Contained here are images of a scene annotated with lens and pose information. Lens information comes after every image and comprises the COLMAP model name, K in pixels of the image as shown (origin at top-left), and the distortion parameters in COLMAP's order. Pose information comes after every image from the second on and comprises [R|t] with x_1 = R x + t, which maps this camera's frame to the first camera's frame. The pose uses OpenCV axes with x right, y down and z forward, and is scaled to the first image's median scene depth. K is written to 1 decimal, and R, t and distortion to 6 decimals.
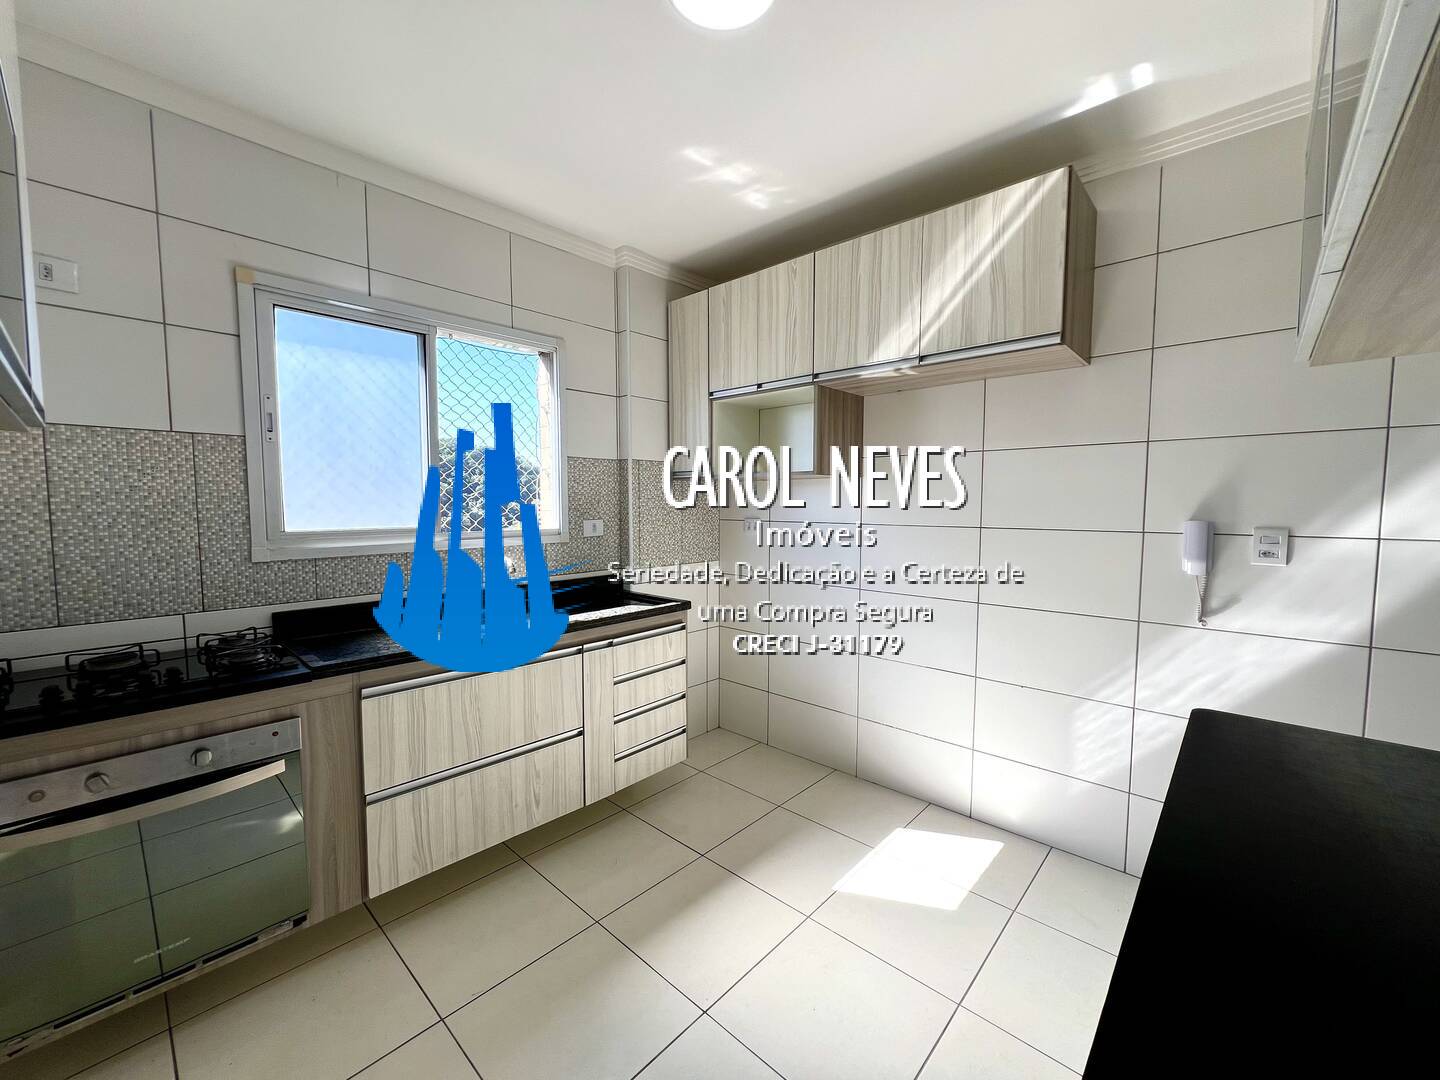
lens RADIAL K [[578.9, 0, 735.6], [0, 578.9, 541.2], [0, 0, 1]] dist [-0.002481, -0.000247]
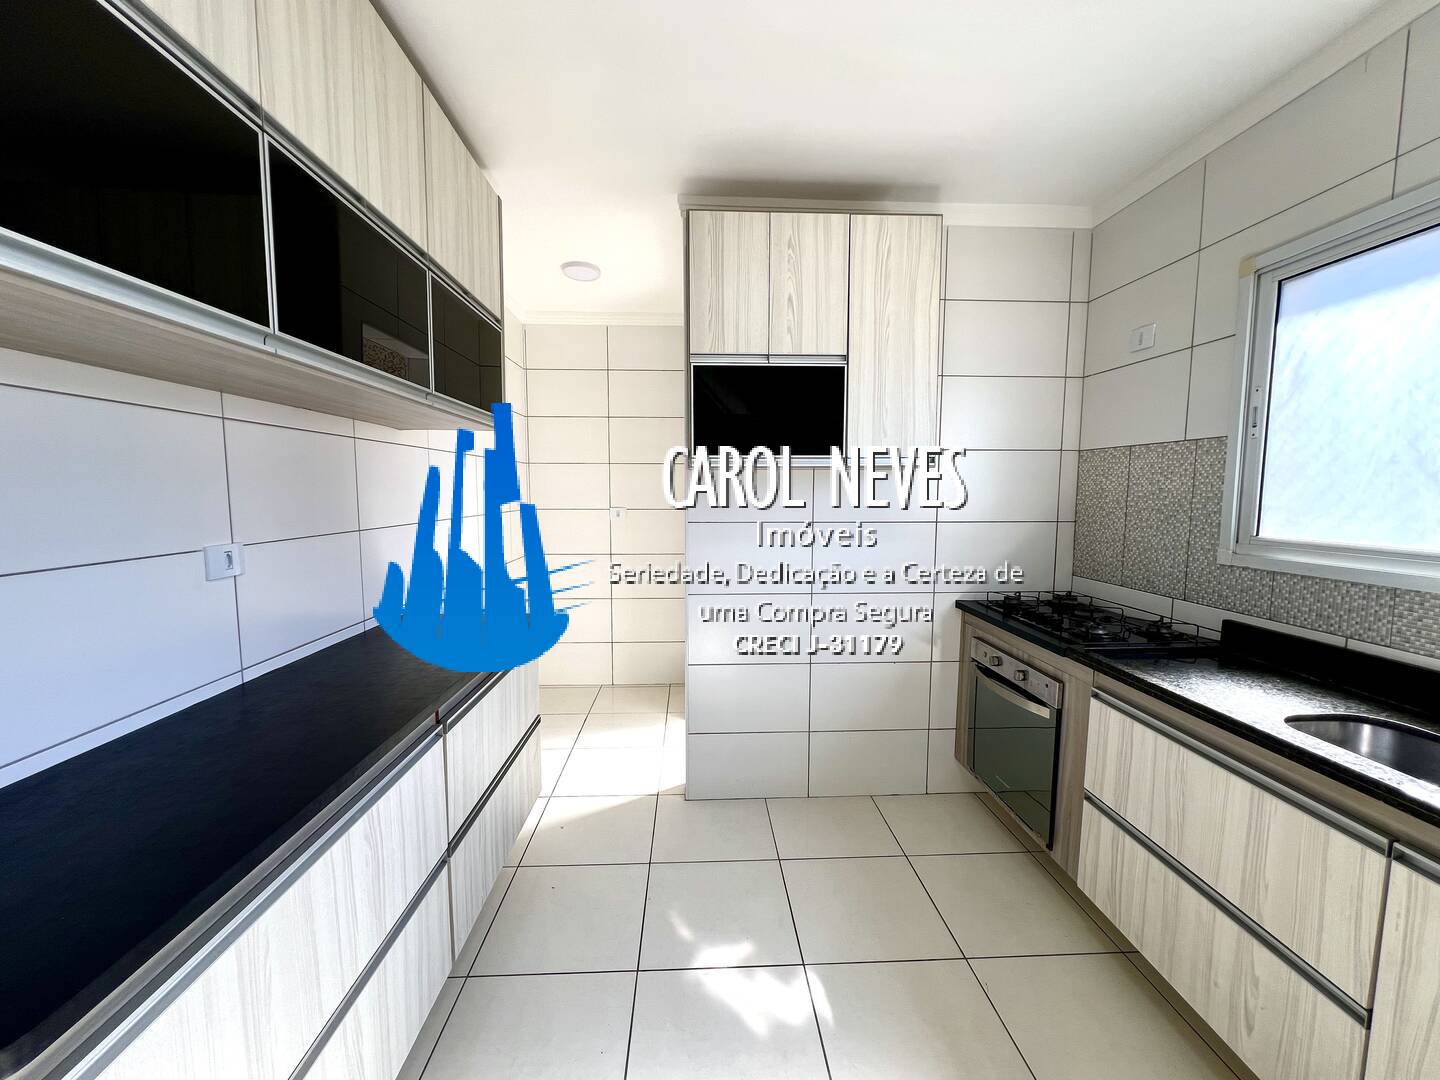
lens RADIAL K [[578.3, 0, 717.6], [0, 578.3, 544.0], [0, 0, 1]] dist [-0.000622, -0.000333]
pose [[-0.713522, 0.064885, -0.697622, 0.465608], [-0.050117, 0.988425, 0.143192, -0.095026], [0.698838, 0.137133, -0.702011, 1.081962]]
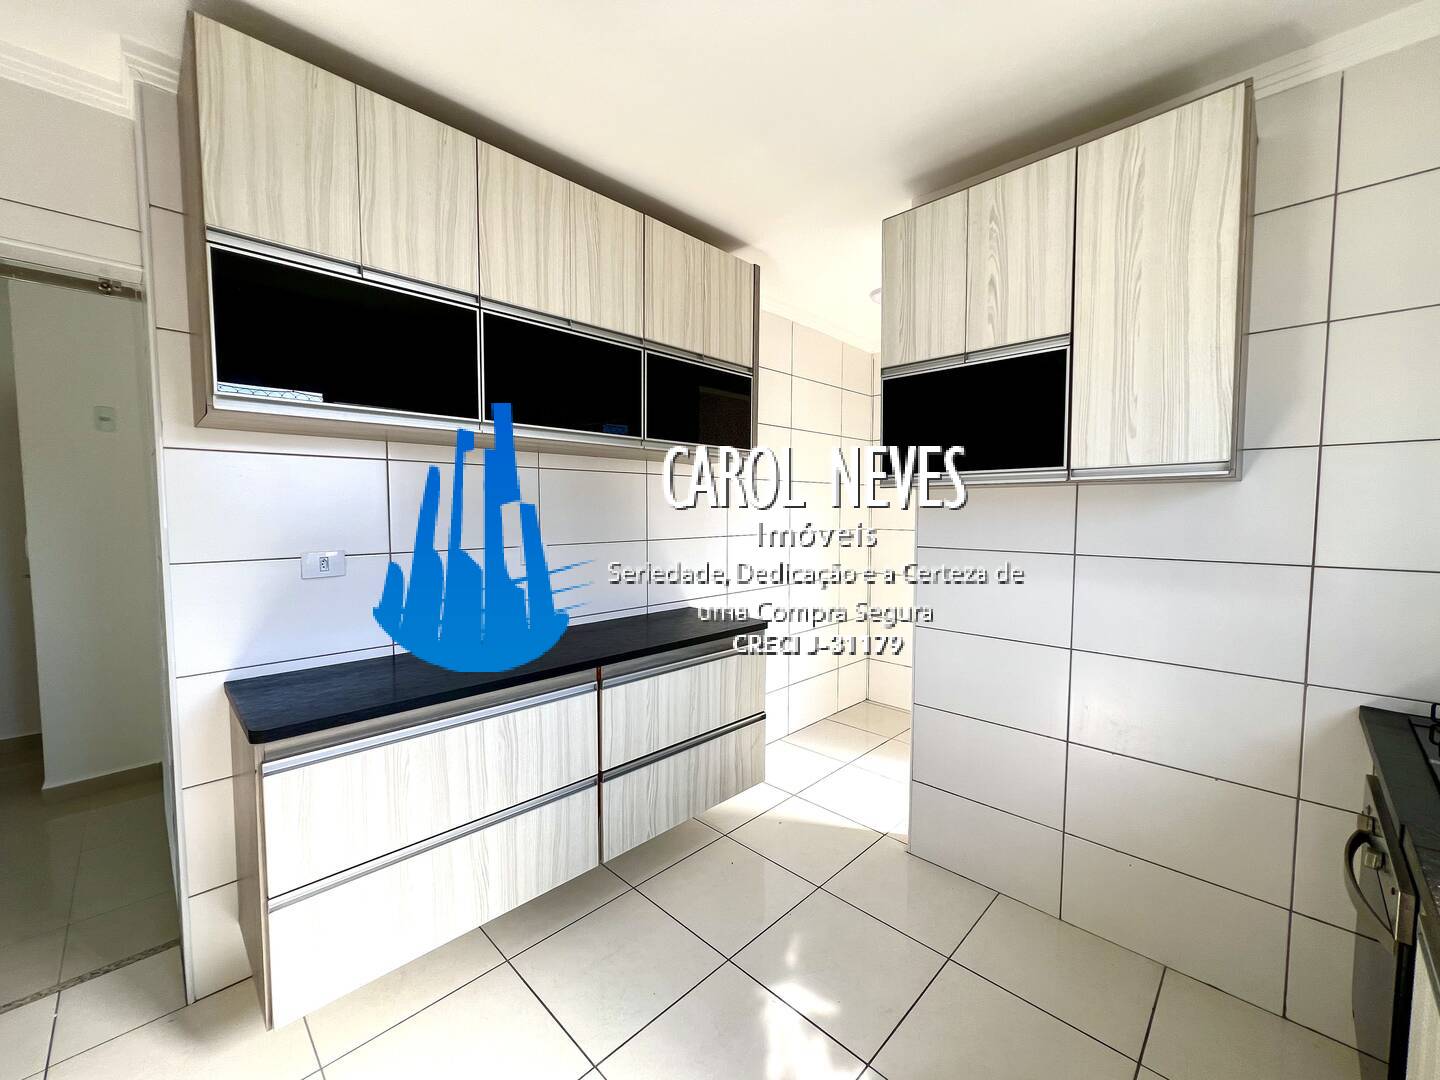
lens RADIAL K [[578.3, 0, 717.6], [0, 578.3, 544.0], [0, 0, 1]] dist [-0.000622, -0.000333]
pose [[-0.998864, -0.003681, 0.047513, -0.051159], [0.002533, 0.991501, 0.130071, -0.115620], [-0.047588, 0.130043, -0.990366, 1.318351]]
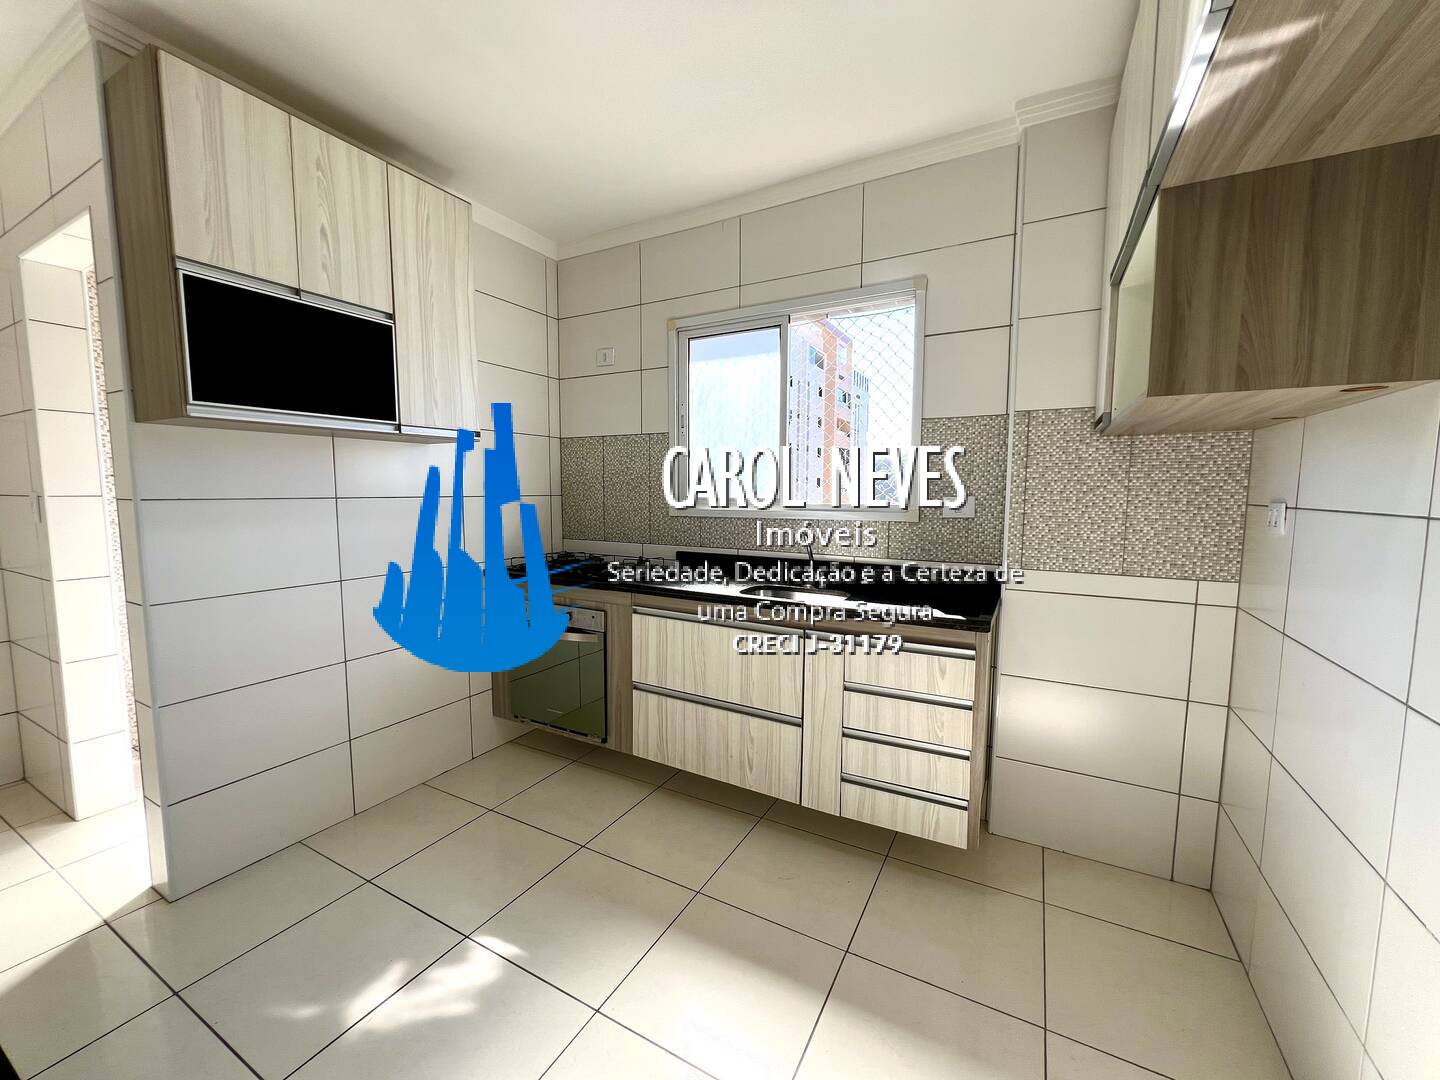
lens RADIAL K [[578.3, 0, 717.6], [0, 578.3, 544.0], [0, 0, 1]] dist [-0.000622, -0.000333]
pose [[0.225154, 0.091865, -0.969983, 0.671378], [-0.070472, 0.994473, 0.077826, -0.016848], [0.971771, 0.050834, 0.230383, 0.769313]]
